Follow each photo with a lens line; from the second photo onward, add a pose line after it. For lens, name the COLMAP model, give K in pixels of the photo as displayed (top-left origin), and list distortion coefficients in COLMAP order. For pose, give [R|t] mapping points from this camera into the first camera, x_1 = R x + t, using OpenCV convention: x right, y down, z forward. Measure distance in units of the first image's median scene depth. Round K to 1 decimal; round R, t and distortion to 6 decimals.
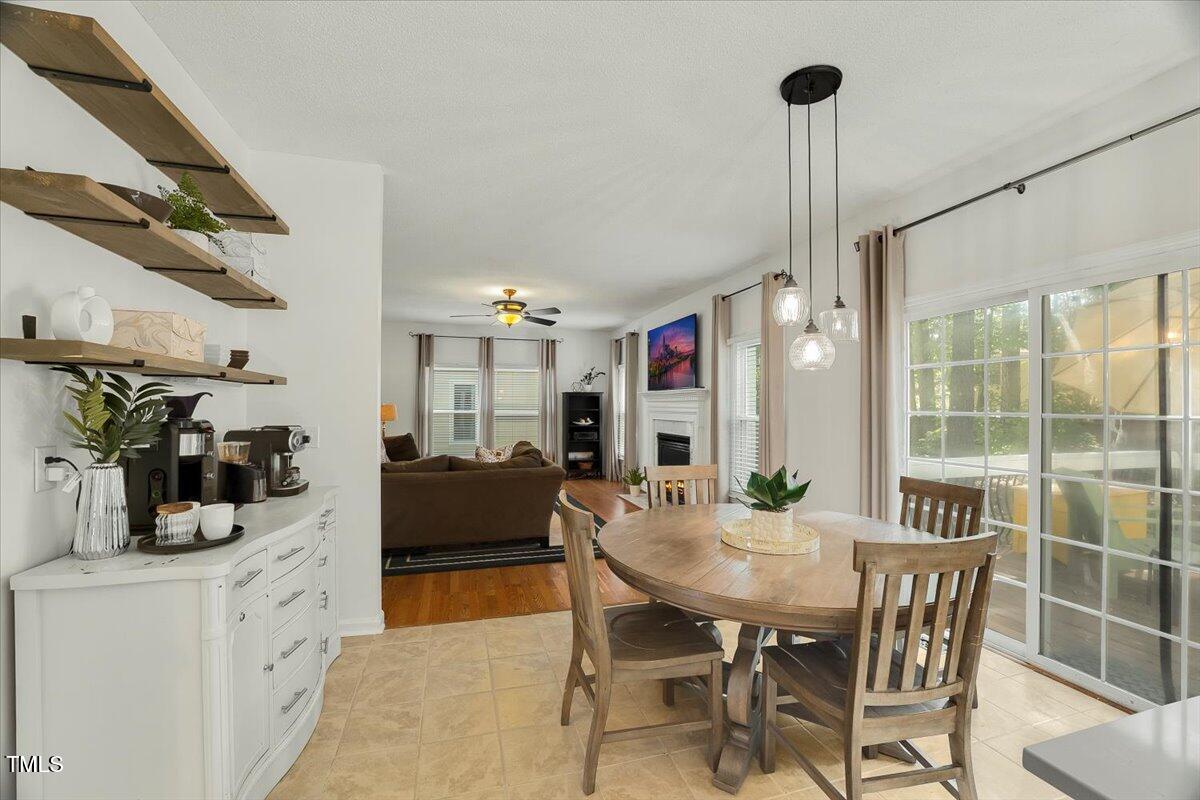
lens RADIAL K [[507.9, 0, 600.4], [0, 507.9, 398.7], [0, 0, 1]] dist [-0.001246, 0.000313]
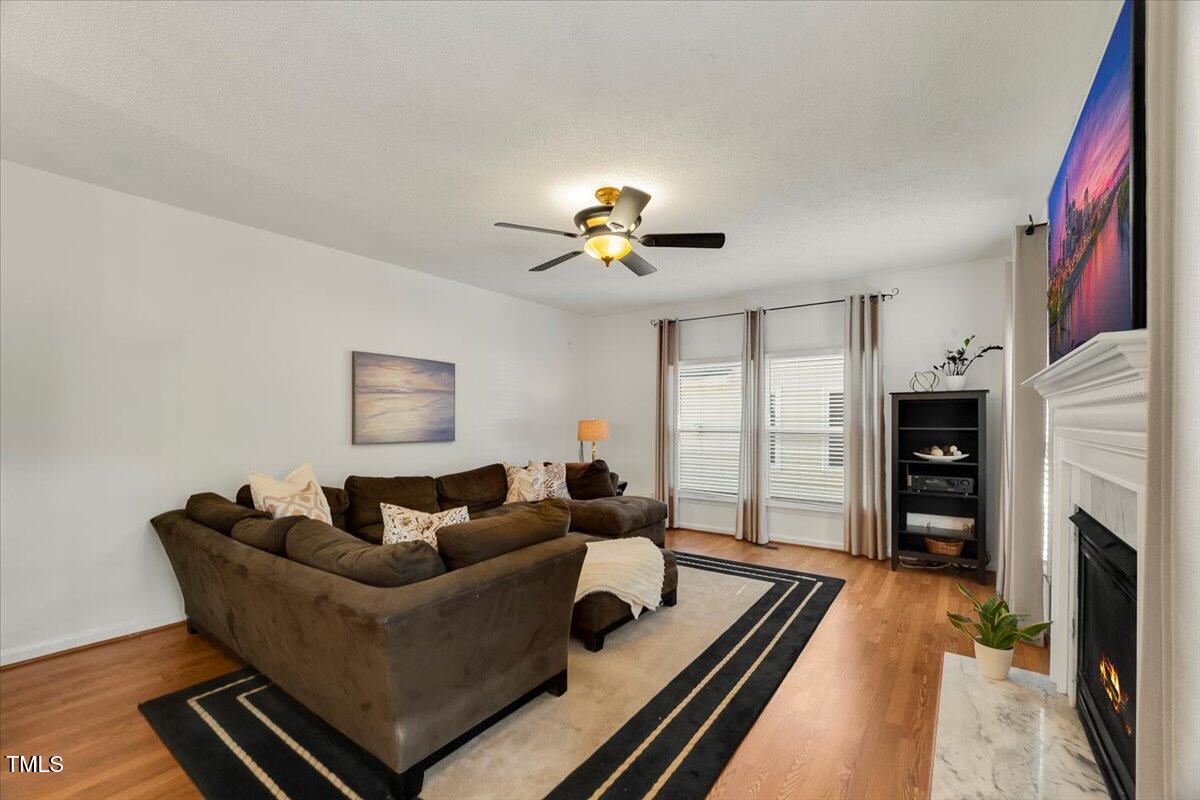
lens RADIAL K [[500.4, 0, 601.7], [0, 500.4, 411.3], [0, 0, 1]] dist [-0.001444, -0.000116]
pose [[0.615606, -0.015689, -0.787898, 0.141263], [0.007509, 0.999873, -0.014043, 0.010013], [0.788018, 0.002729, 0.615646, 0.463267]]
